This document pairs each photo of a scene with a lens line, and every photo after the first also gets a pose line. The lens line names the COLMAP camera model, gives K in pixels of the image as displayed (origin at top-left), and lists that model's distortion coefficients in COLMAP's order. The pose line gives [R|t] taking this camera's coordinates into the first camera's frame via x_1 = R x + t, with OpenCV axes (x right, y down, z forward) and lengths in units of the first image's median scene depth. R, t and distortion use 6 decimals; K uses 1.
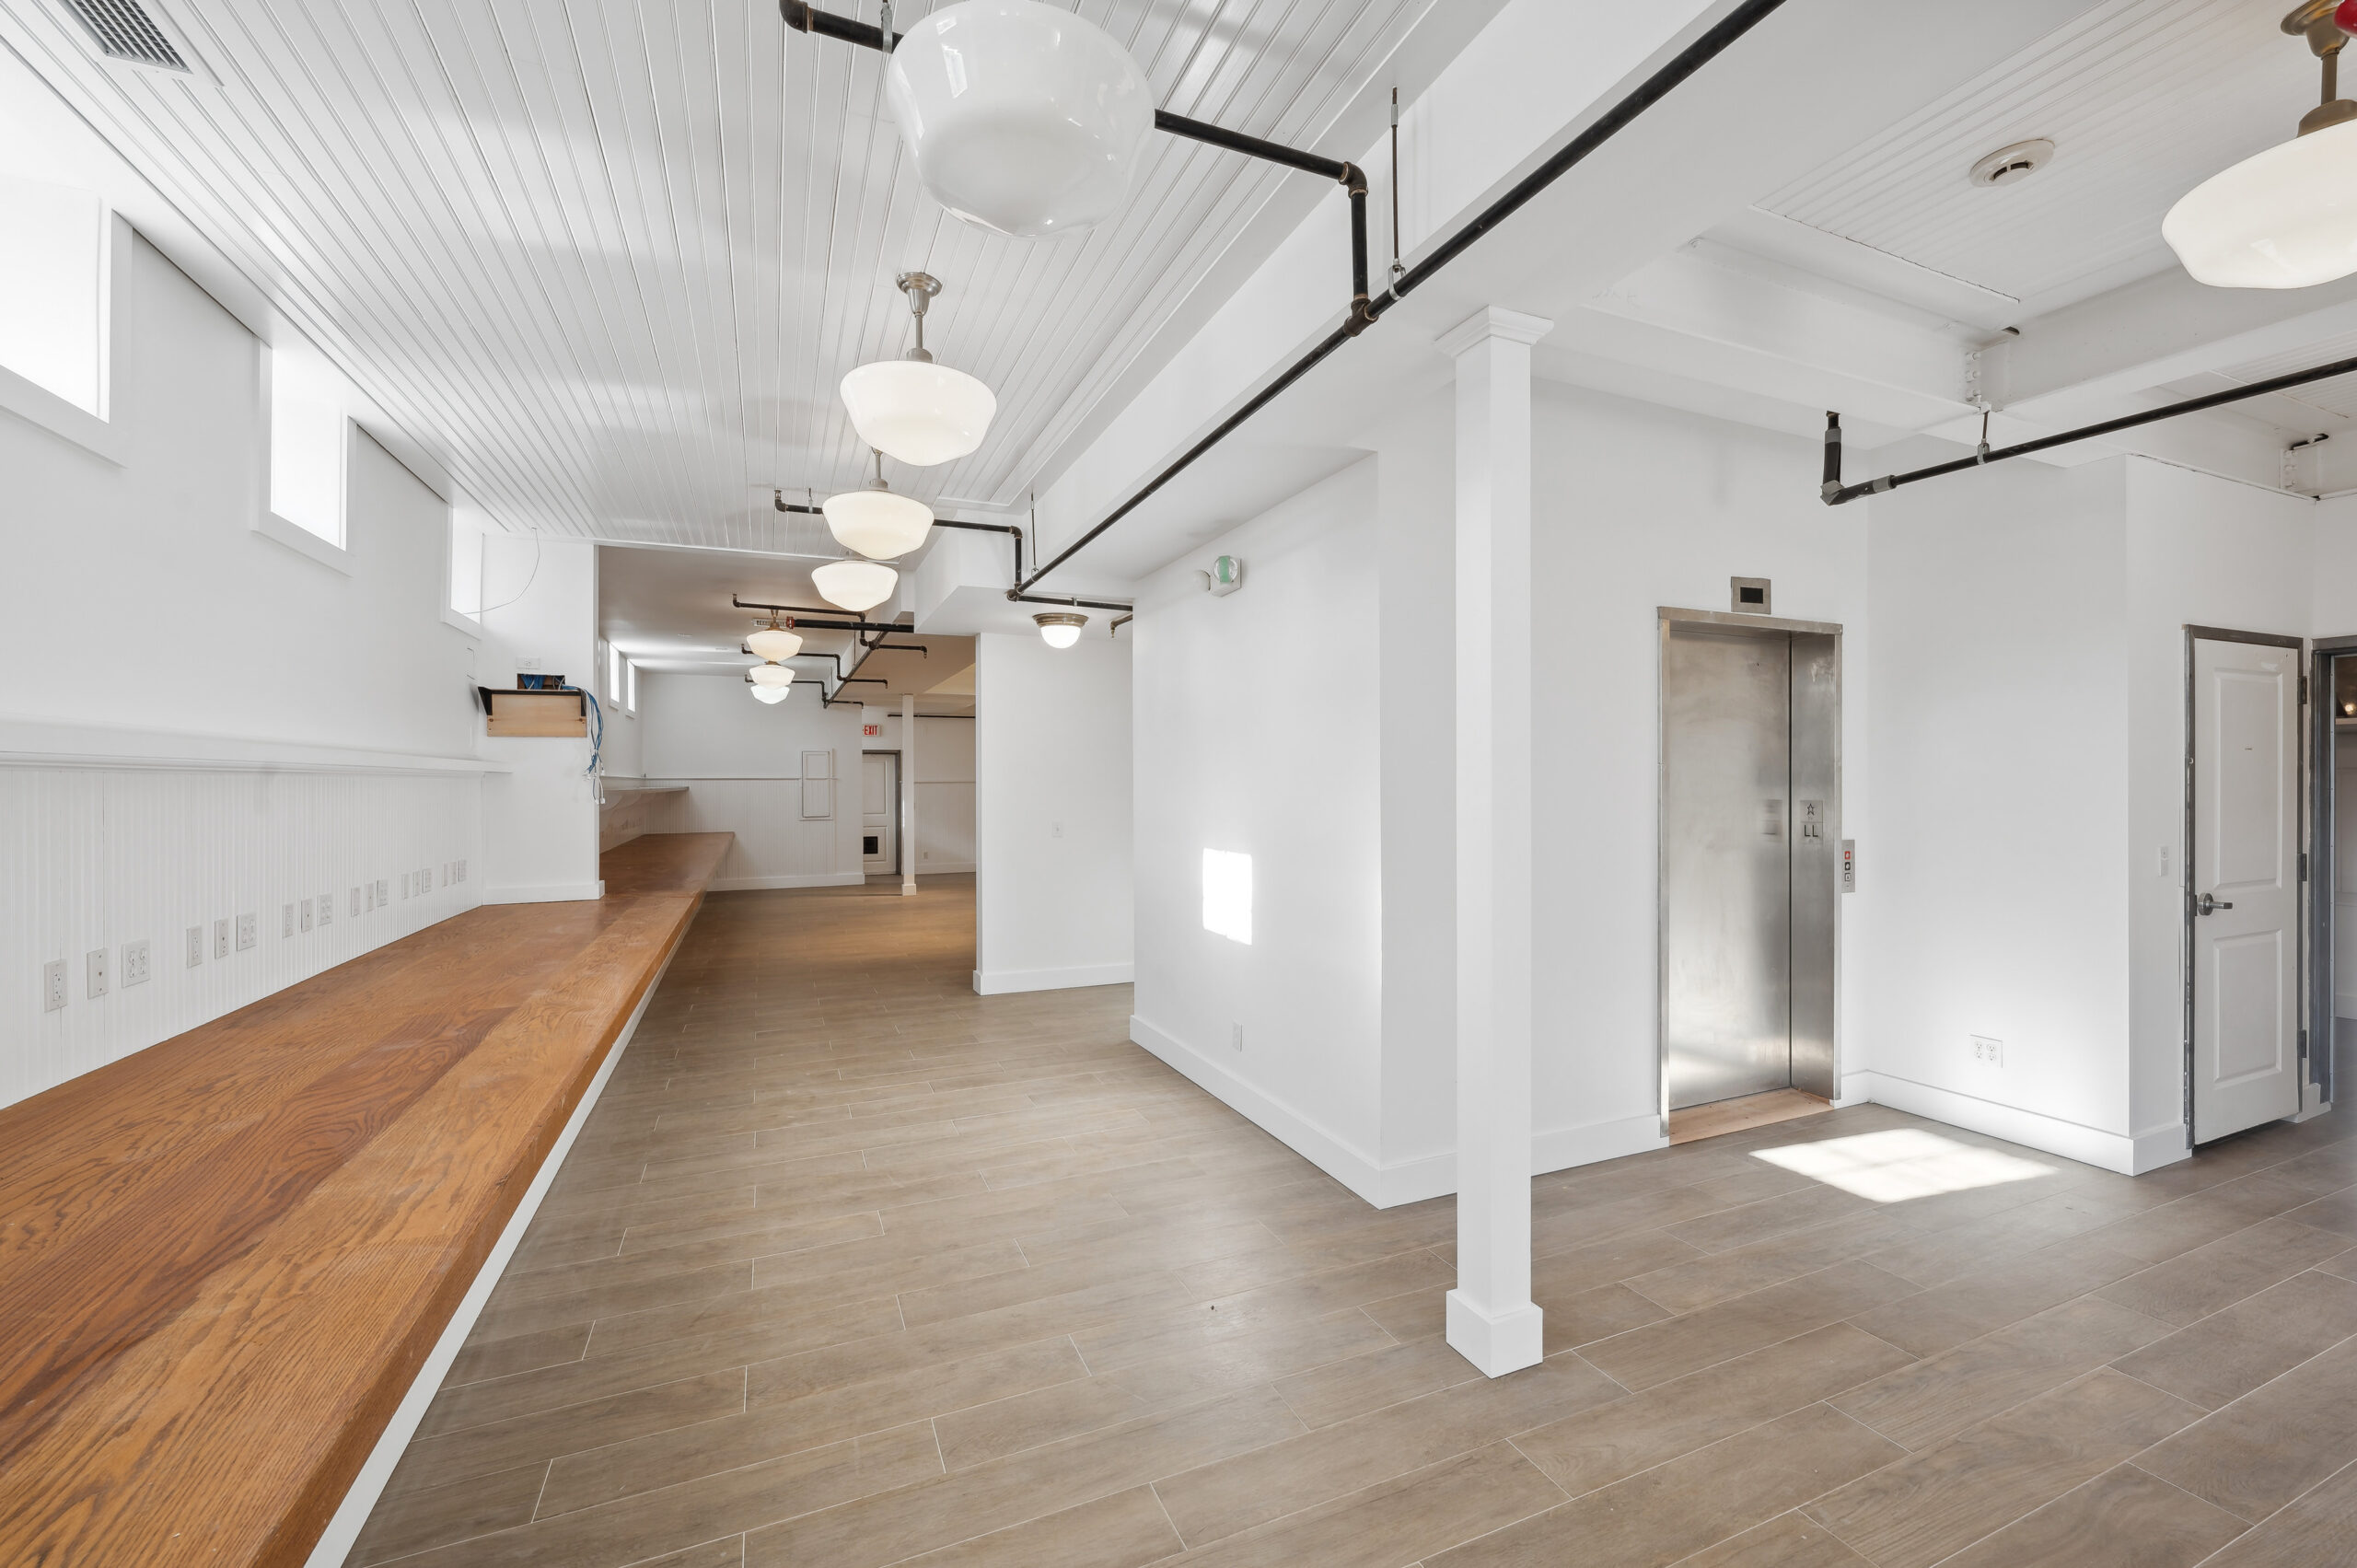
lens RADIAL K [[946.0, 0, 1171.3], [0, 946.0, 783.6], [0, 0, 1]] dist [0.000601, 0.000055]
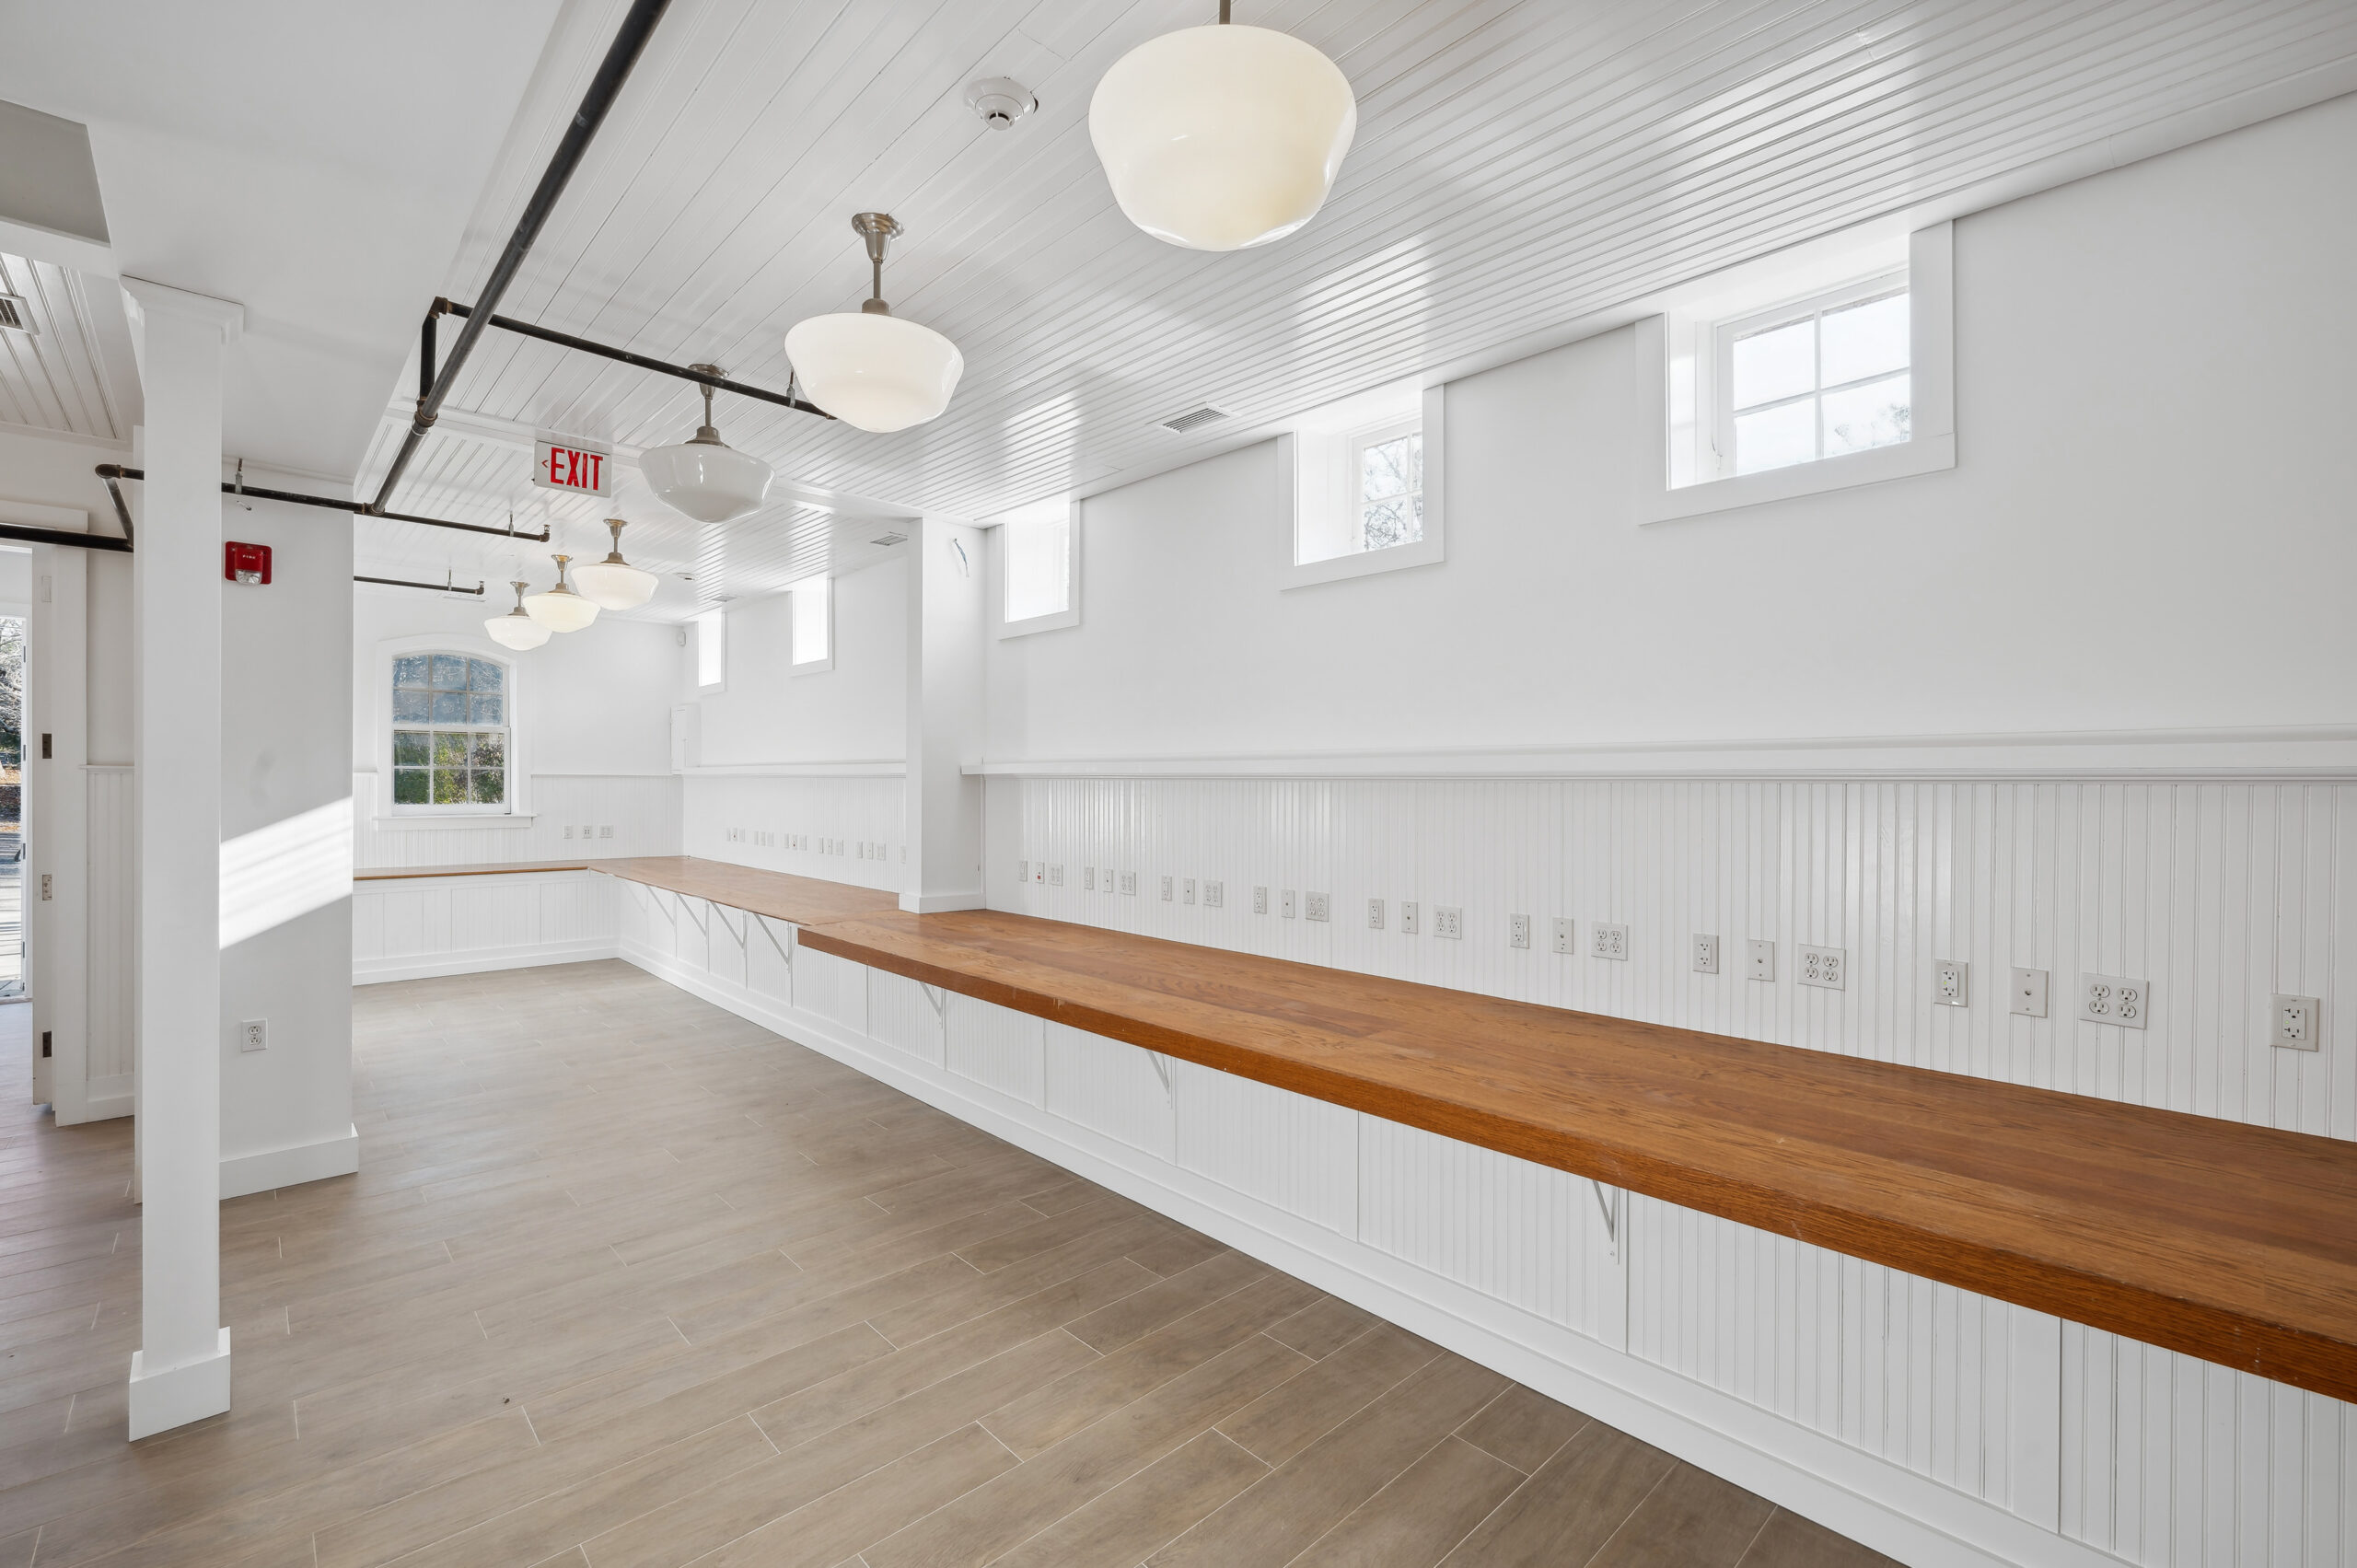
lens RADIAL K [[1011.5, 0, 1180.5], [0, 1011.5, 786.5], [0, 0, 1]] dist [-0.005232, -0.000796]
pose [[-0.937450, 0.001256, -0.348119, -0.286599], [-0.001698, 0.999965, 0.008179, -0.021222], [0.348117, 0.008259, -0.937415, 2.778669]]
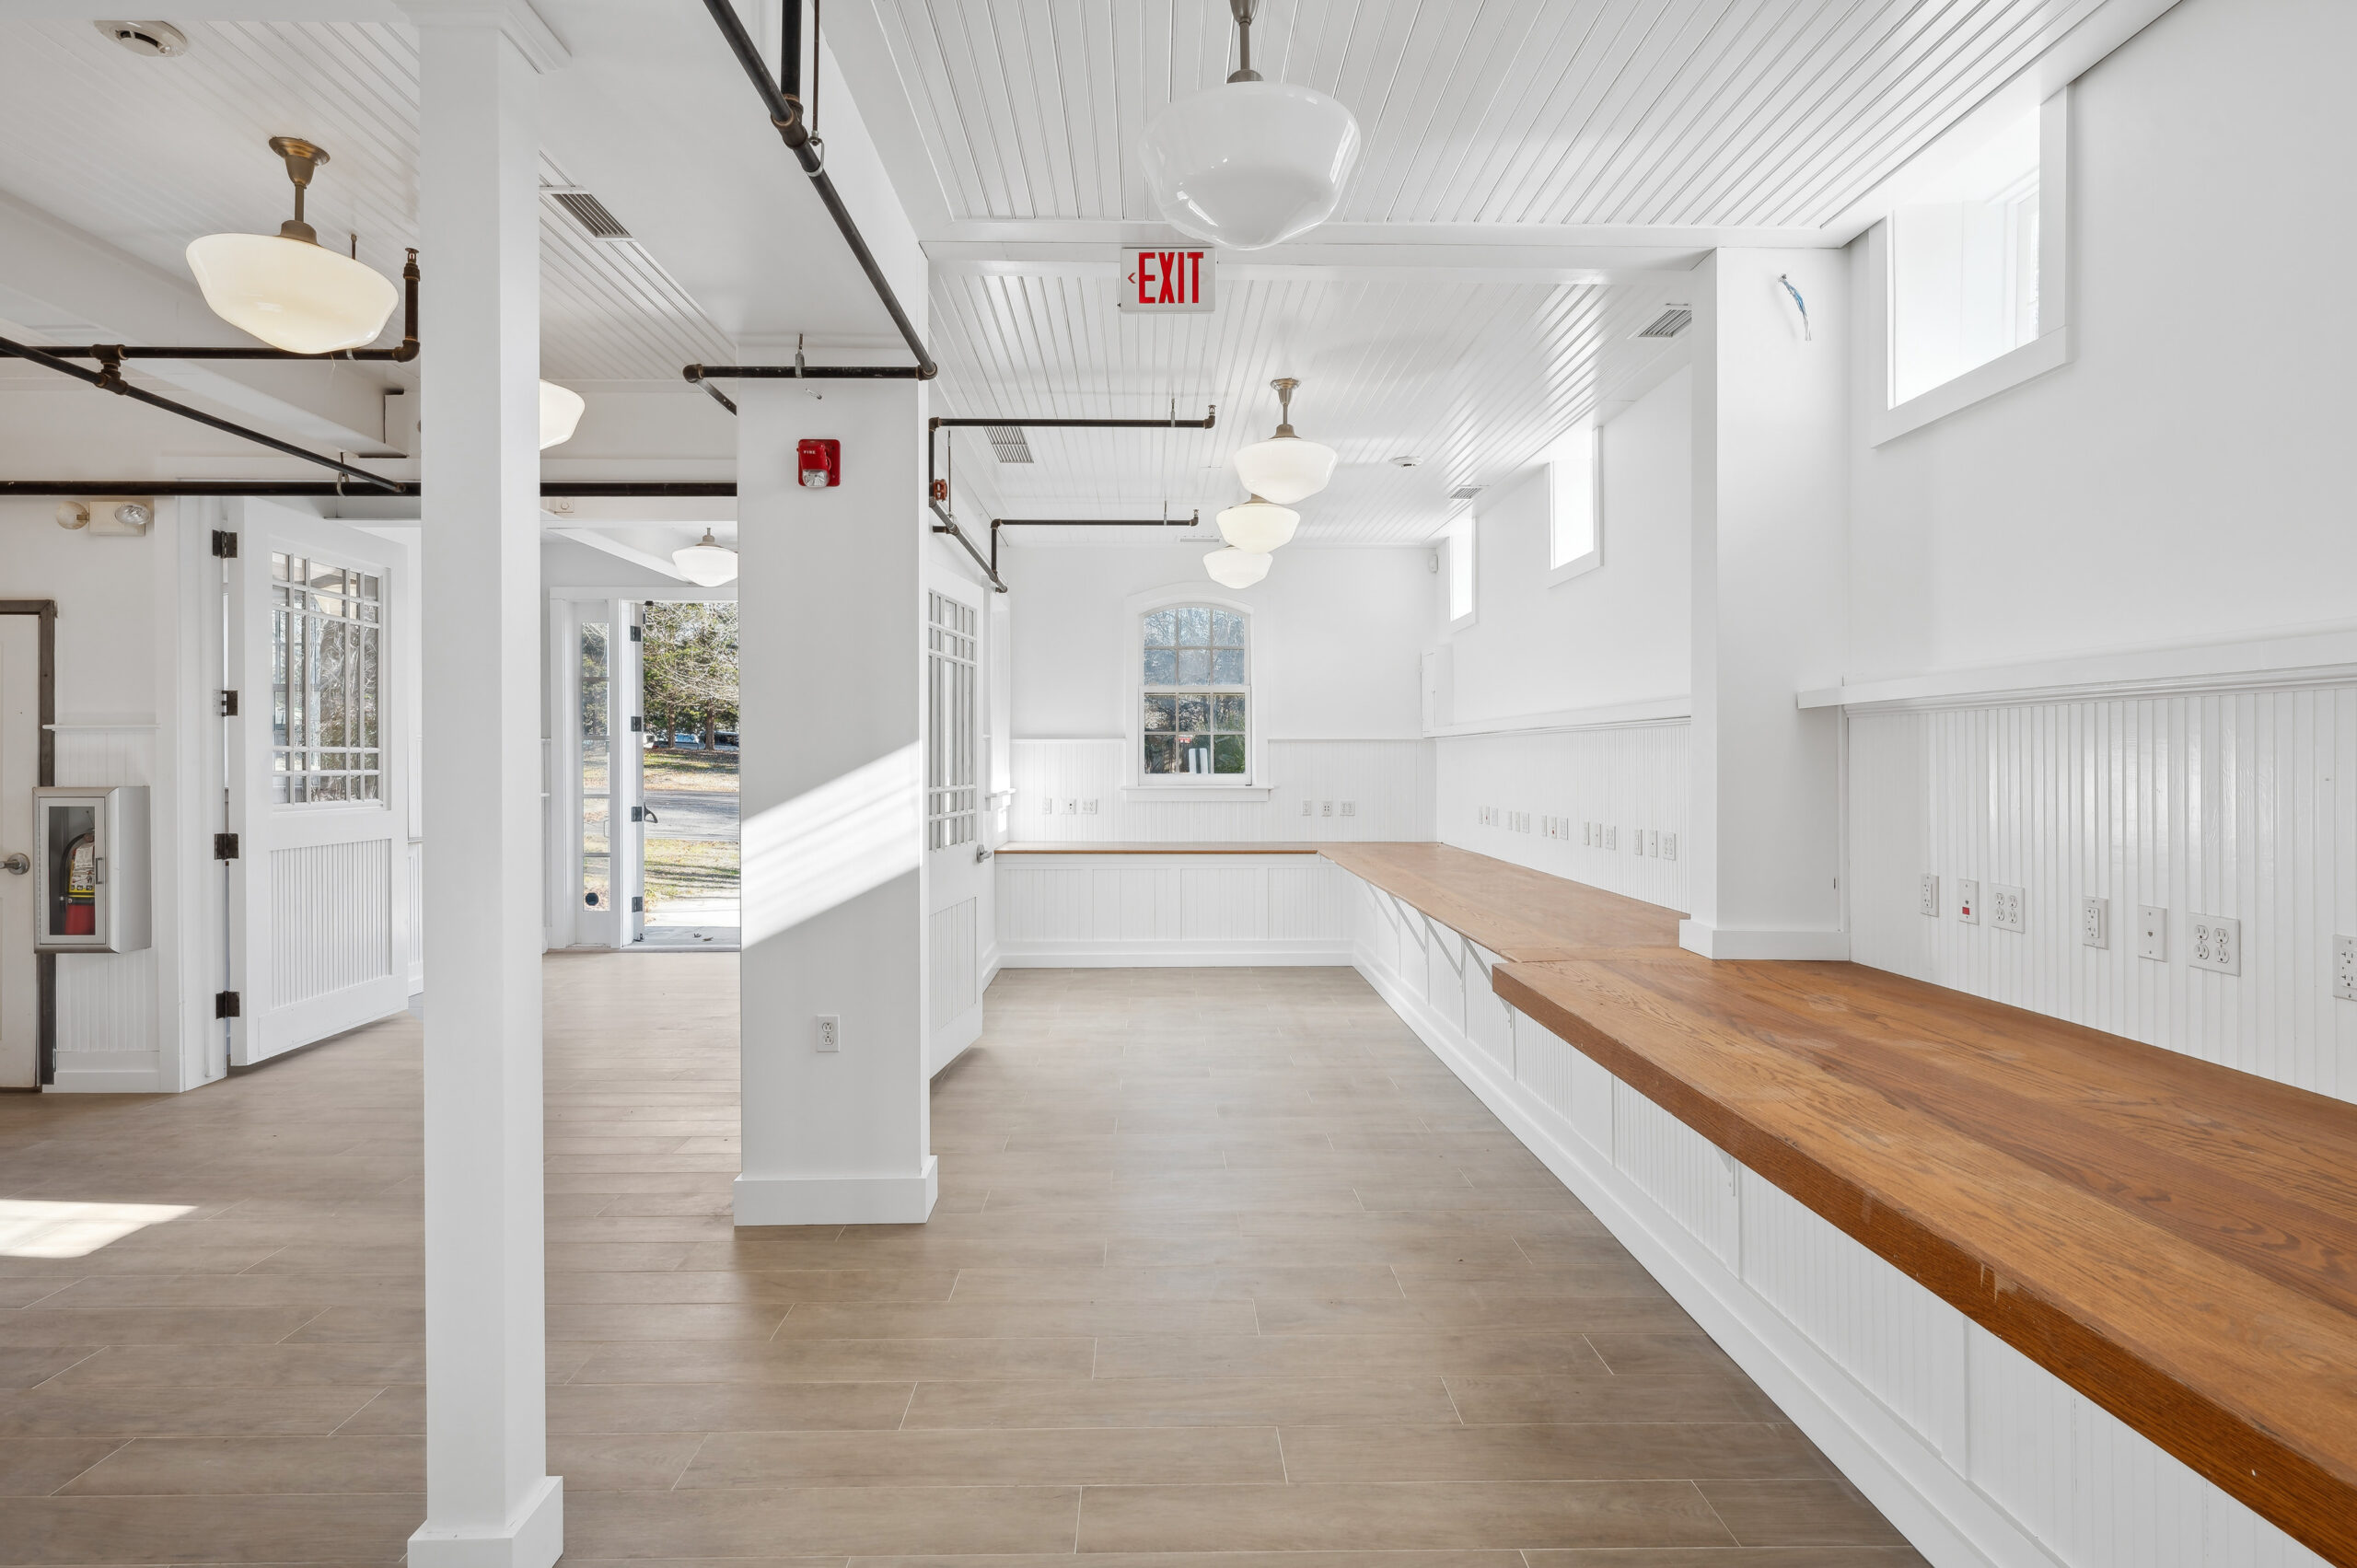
lens RADIAL K [[1203.5, 0, 1165.1], [0, 1203.5, 766.5], [0, 0, 1]] dist [-0.002053, 0.000135]
pose [[-0.924794, 0.004371, 0.380443, -0.504471], [0.006784, 0.999964, 0.005003, 0.041824], [-0.380407, 0.007208, -0.924791, 1.954395]]
